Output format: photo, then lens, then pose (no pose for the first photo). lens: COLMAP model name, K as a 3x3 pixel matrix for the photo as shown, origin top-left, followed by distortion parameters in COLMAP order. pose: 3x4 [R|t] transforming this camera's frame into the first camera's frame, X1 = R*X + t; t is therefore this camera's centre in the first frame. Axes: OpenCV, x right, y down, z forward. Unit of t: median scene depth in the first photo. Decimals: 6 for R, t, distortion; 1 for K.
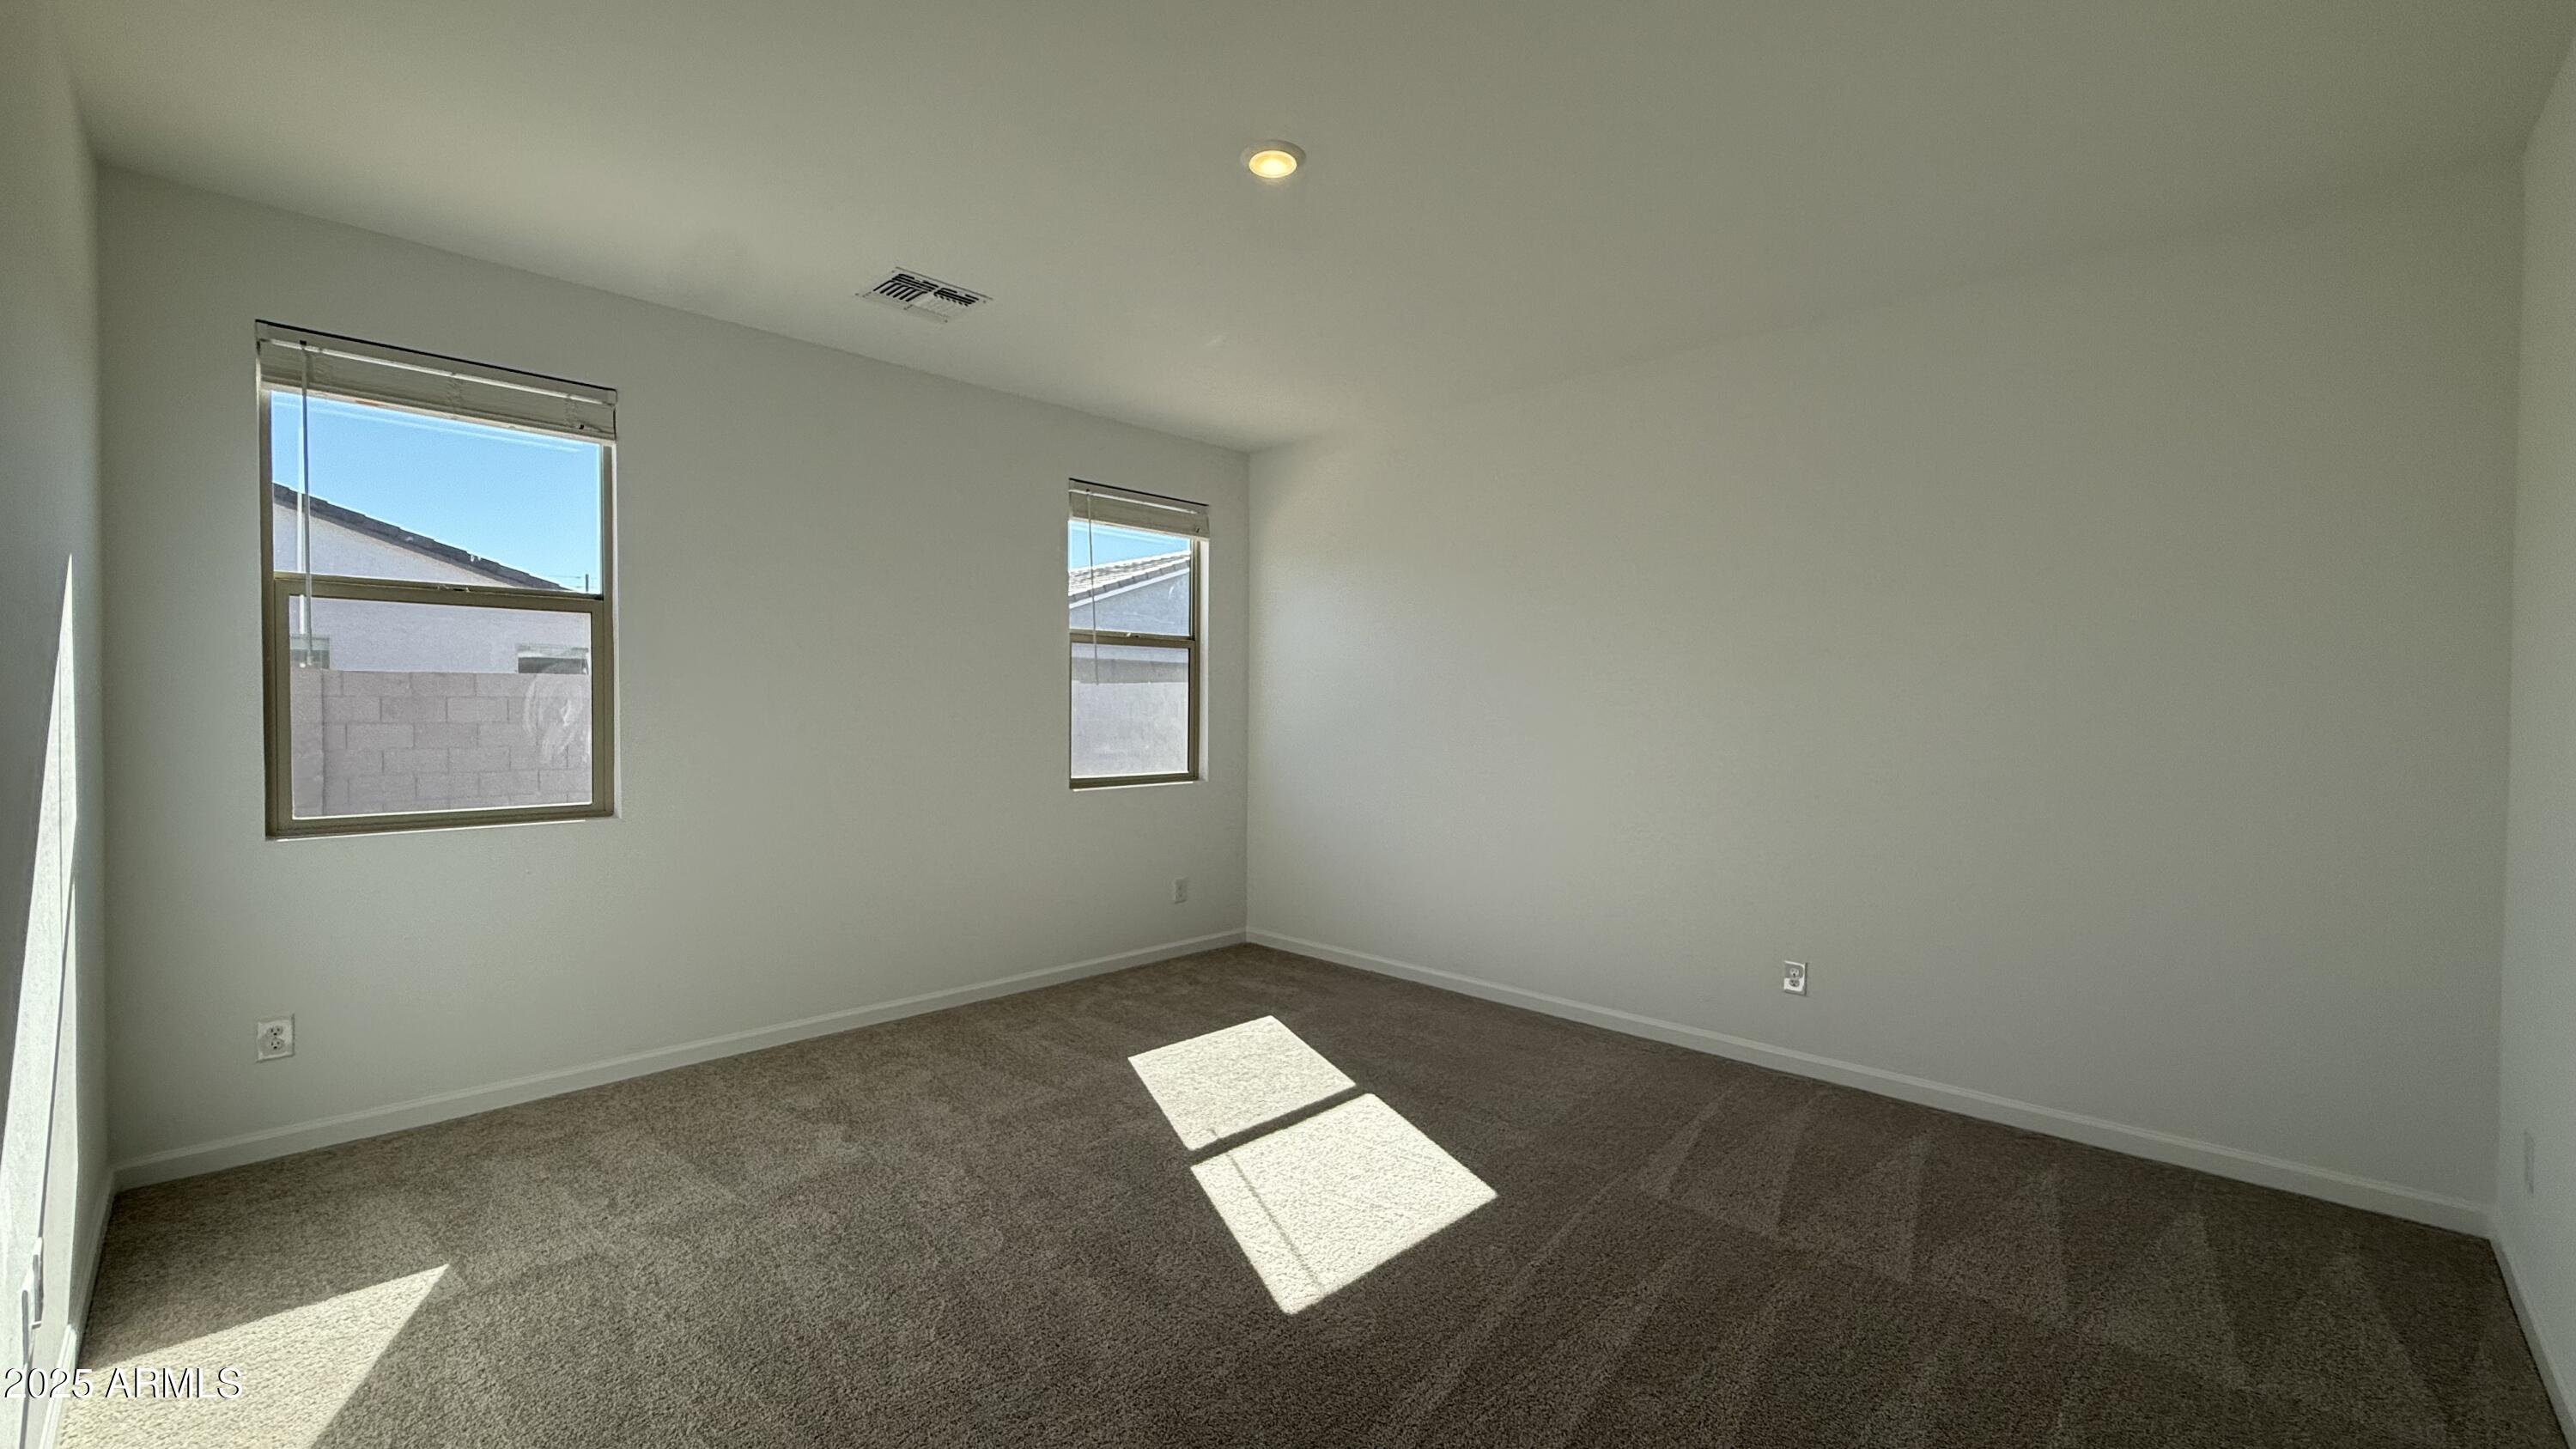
lens RADIAL K [[1033.6, 0, 1282.5], [0, 1033.6, 725.2], [0, 0, 1]] dist [0.006090, 0.000100]
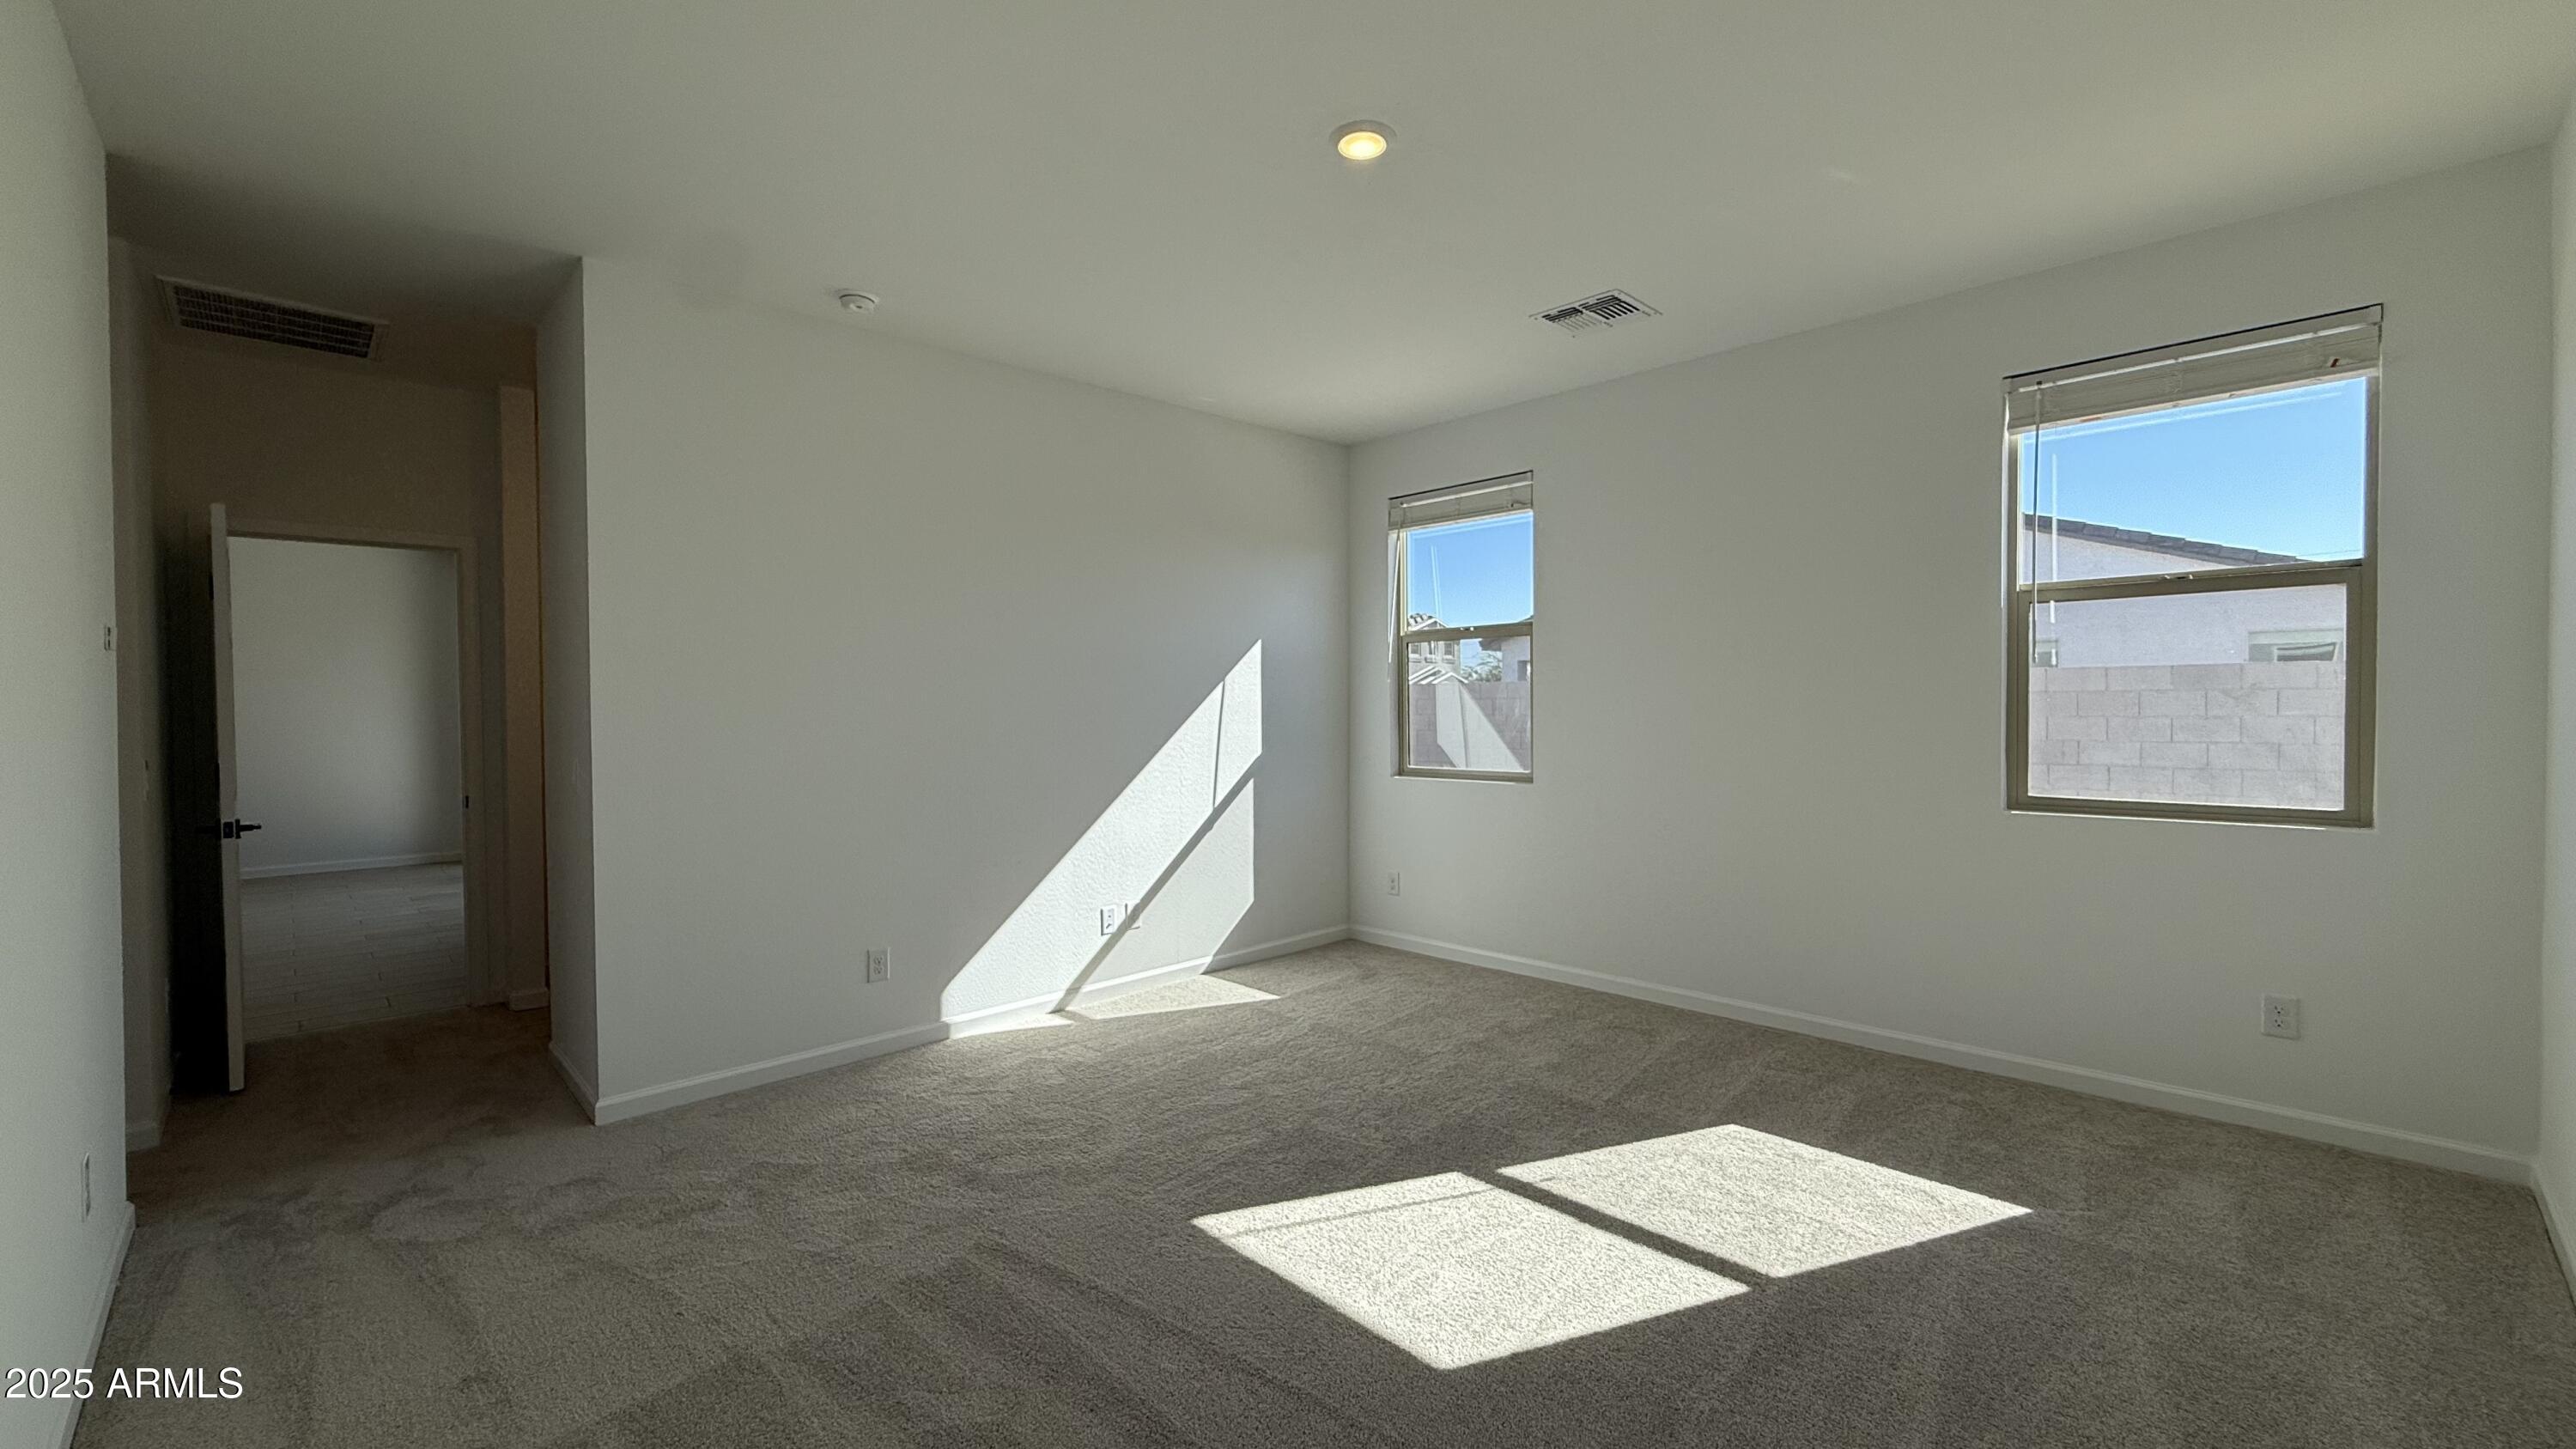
lens RADIAL K [[1033.6, 0, 1282.5], [0, 1033.6, 725.2], [0, 0, 1]] dist [0.006090, 0.000100]
pose [[-0.035594, 0.010420, -0.999312, 0.536132], [-0.007238, 0.999917, 0.010684, -0.000518], [0.999340, 0.007614, -0.035516, 0.526514]]
